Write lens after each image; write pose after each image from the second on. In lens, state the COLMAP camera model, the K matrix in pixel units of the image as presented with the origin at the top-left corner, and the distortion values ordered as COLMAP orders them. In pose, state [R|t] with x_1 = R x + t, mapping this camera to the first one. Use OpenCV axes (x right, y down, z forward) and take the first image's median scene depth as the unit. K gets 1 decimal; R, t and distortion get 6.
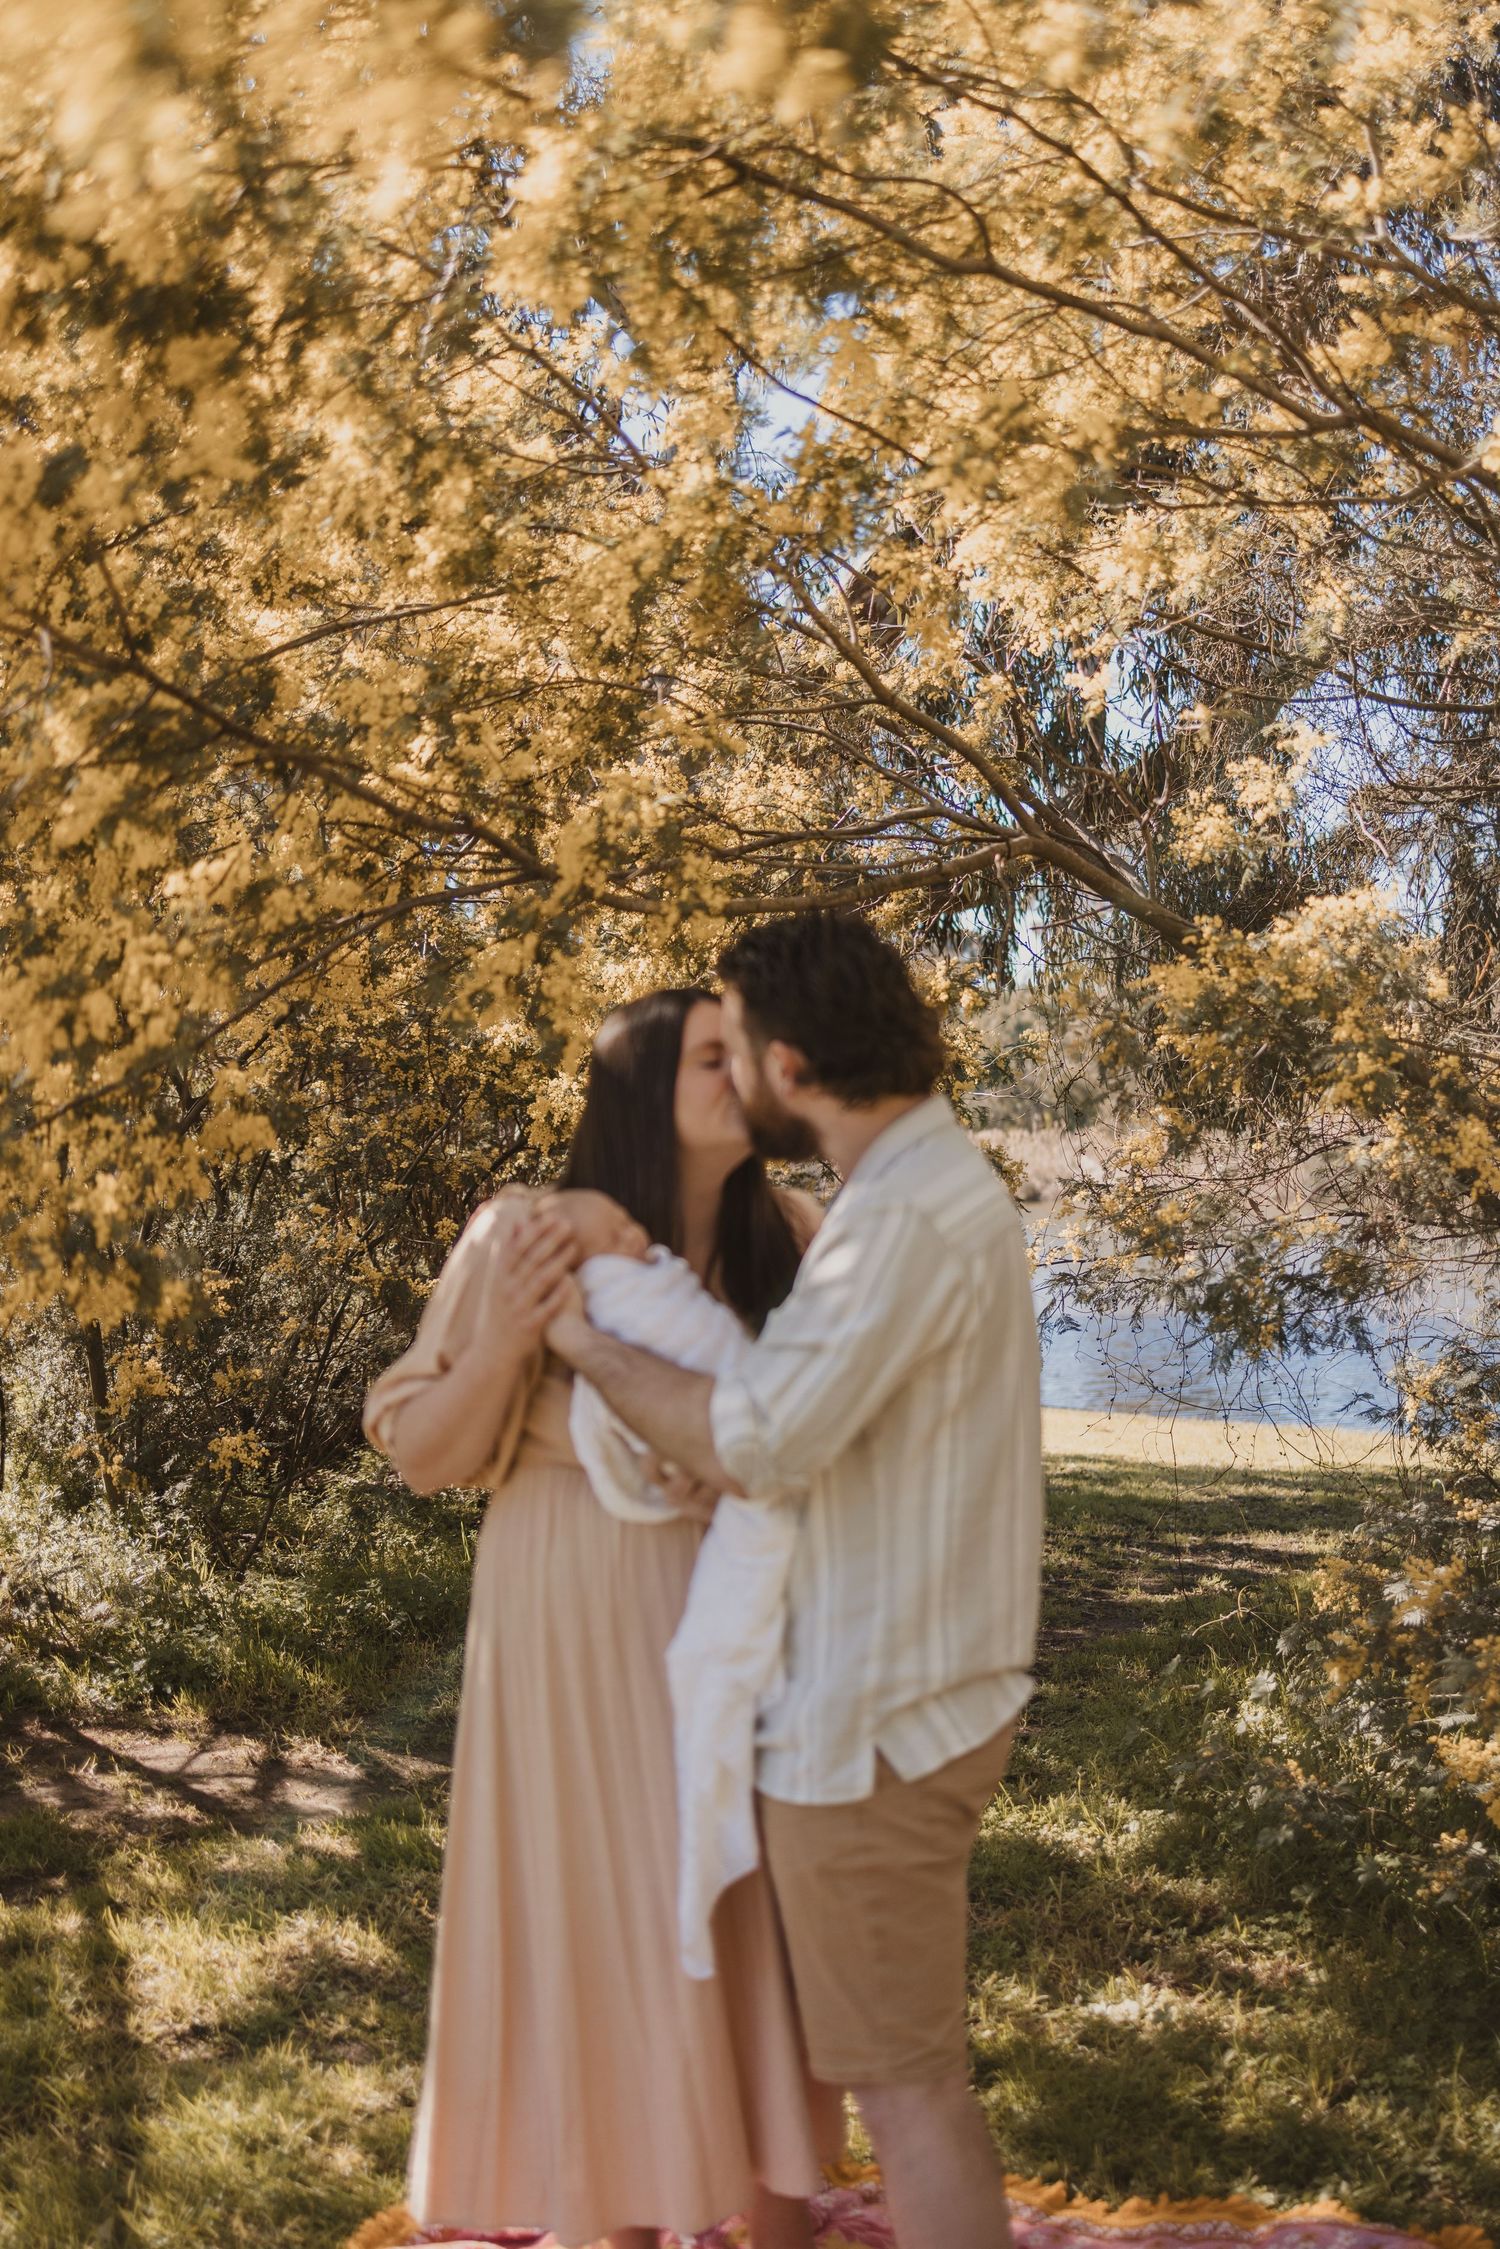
lens RADIAL K [[2261.9, 0, 755.7], [0, 2261.9, 1117.8], [0, 0, 1]] dist [0.009268, 0.000000]
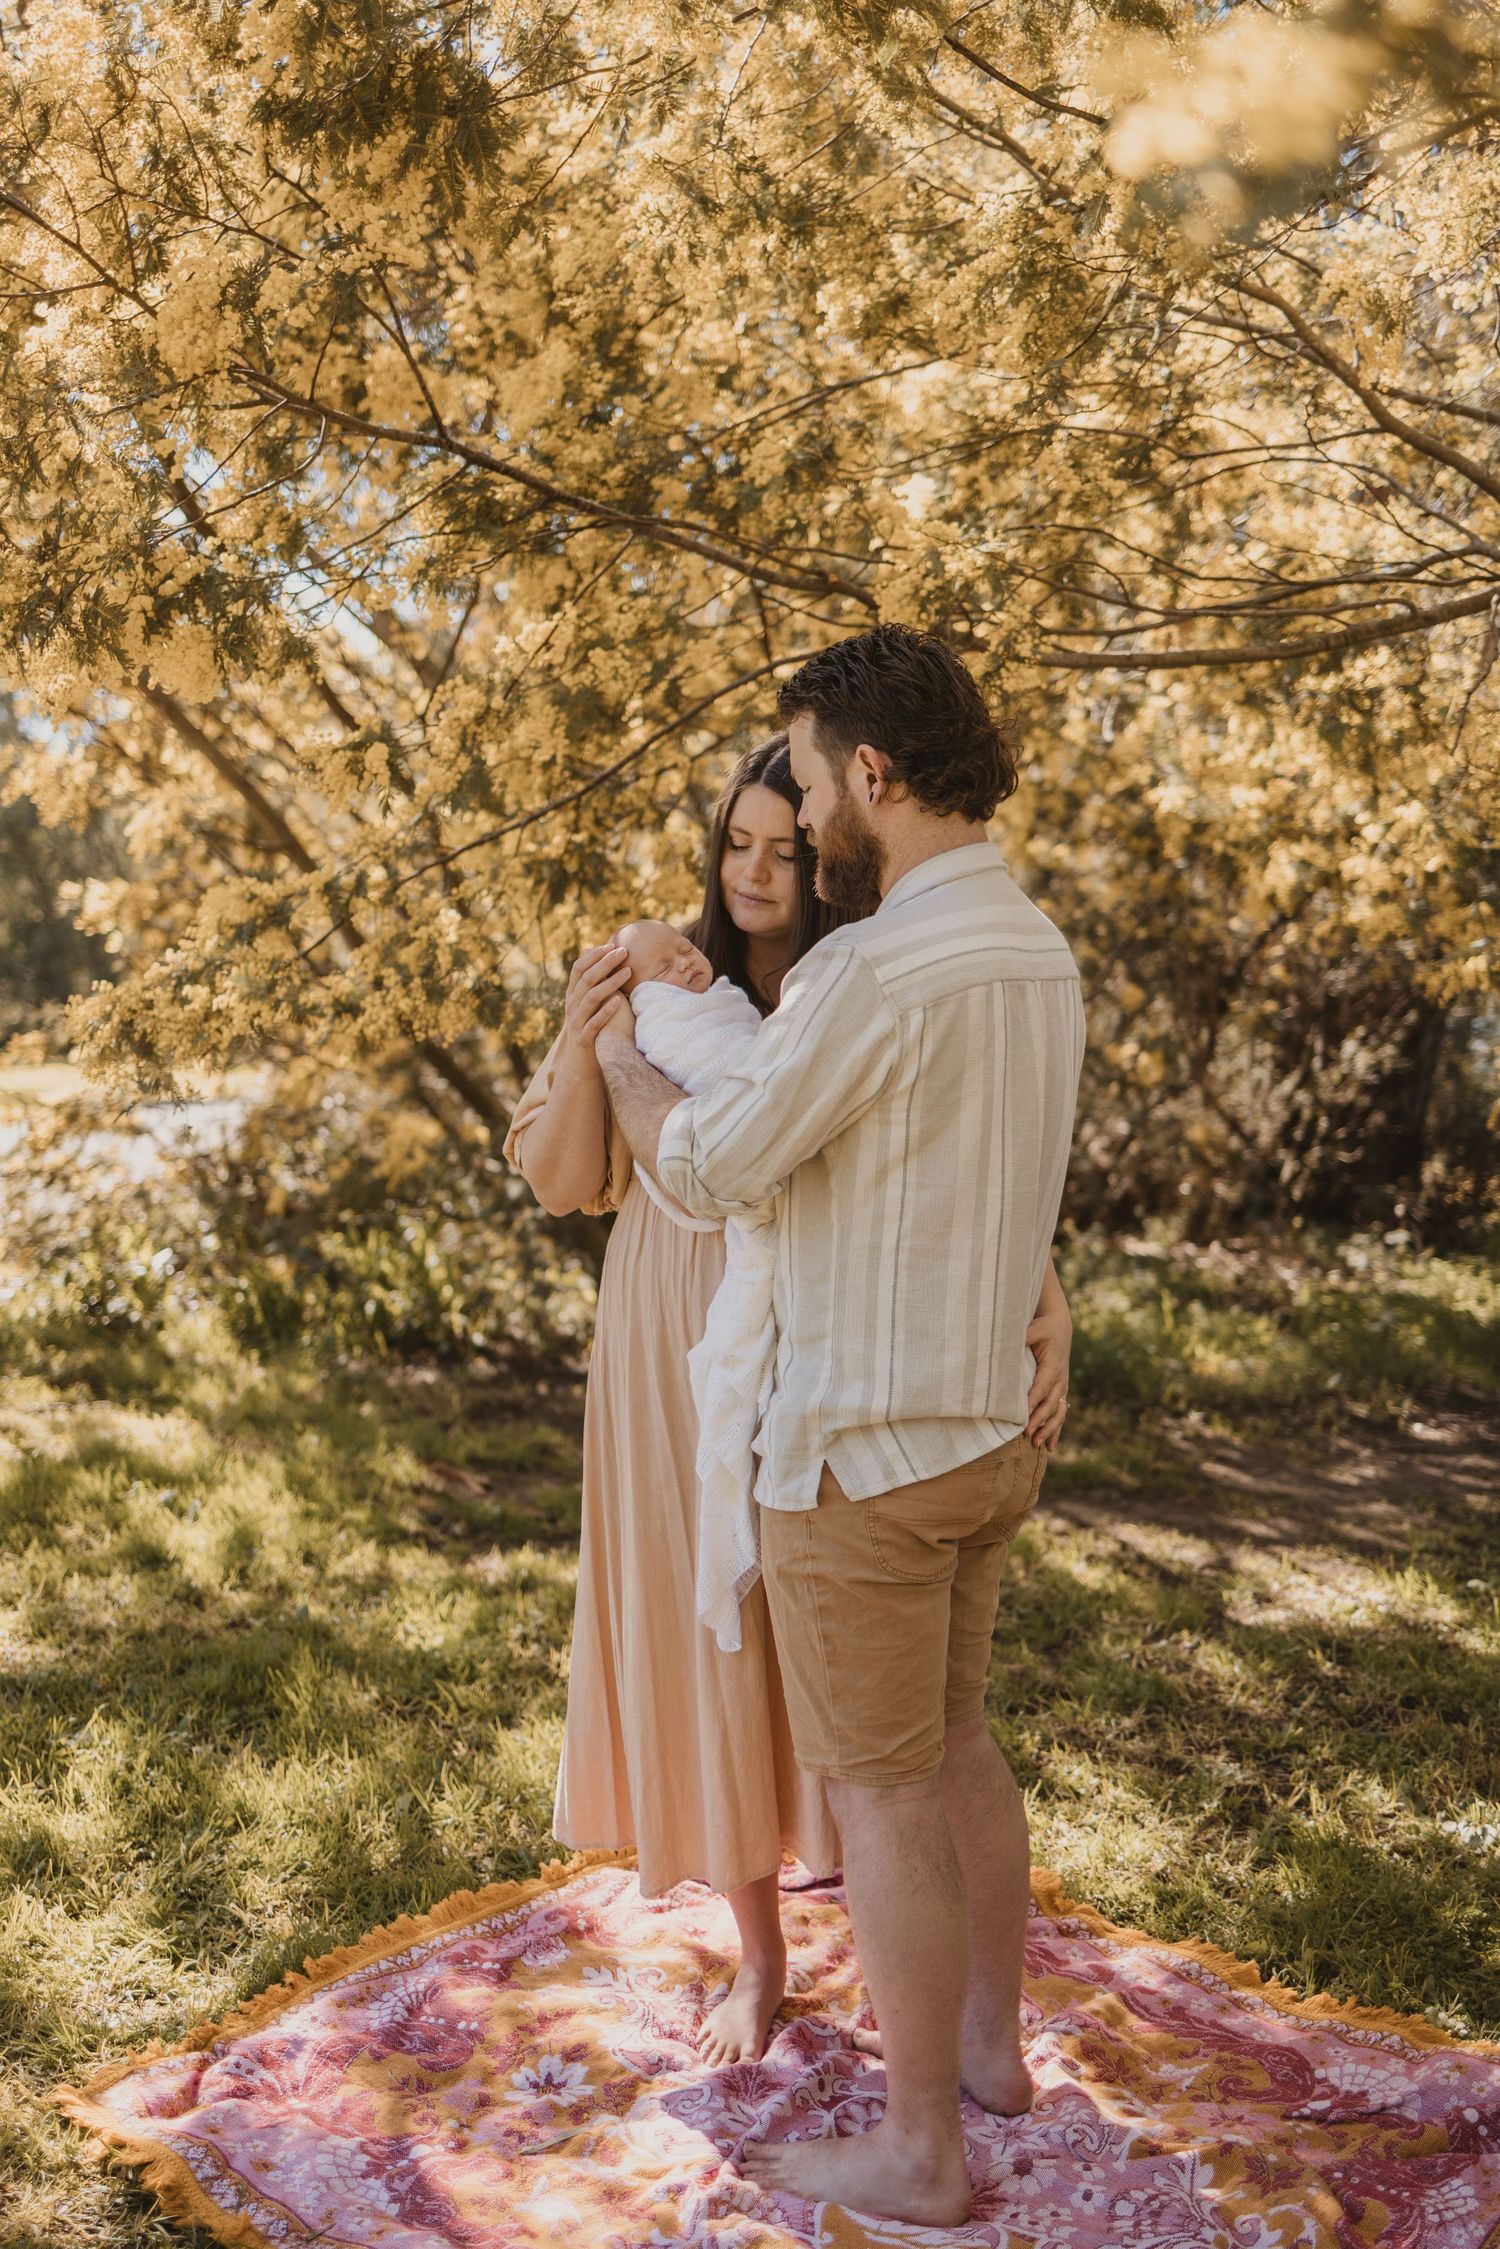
lens RADIAL K [[2261.9, 0, 728.9], [0, 2261.9, 1135.3], [0, 0, 1]] dist [0.009268, 0.000000]
pose [[0.896541, 0.071069, -0.437223, 0.443255], [-0.026693, 0.993920, 0.106823, 0.019899], [0.442156, -0.084101, 0.892987, 0.069323]]
